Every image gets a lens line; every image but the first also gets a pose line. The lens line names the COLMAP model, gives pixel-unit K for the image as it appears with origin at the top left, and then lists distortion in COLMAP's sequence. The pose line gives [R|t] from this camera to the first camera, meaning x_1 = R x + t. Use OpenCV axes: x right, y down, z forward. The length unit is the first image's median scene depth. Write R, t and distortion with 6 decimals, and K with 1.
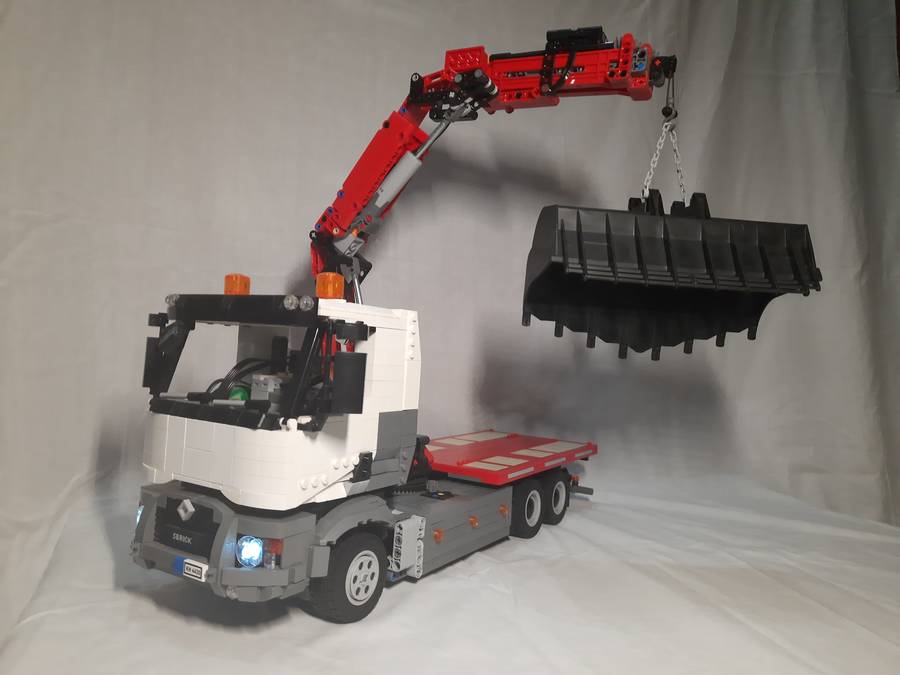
lens RADIAL K [[659.4, 0, 468.9], [0, 659.4, 305.7], [0, 0, 1]] dist [-0.027581, -0.000276]
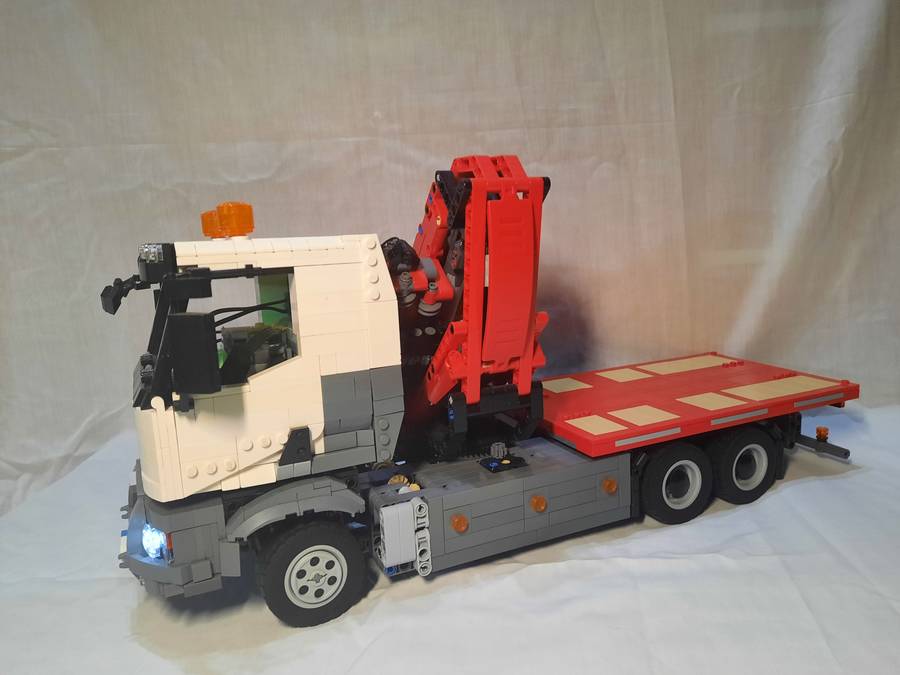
lens RADIAL K [[666.5, 0, 450.0], [0, 666.5, 337.5], [0, 0, 1]] dist [0.007963, -0.003112]
pose [[0.821332, -0.009576, -0.570370, 0.432716], [0.130627, 0.976449, 0.171709, 0.004691], [0.555293, -0.215536, 0.803240, 0.471015]]
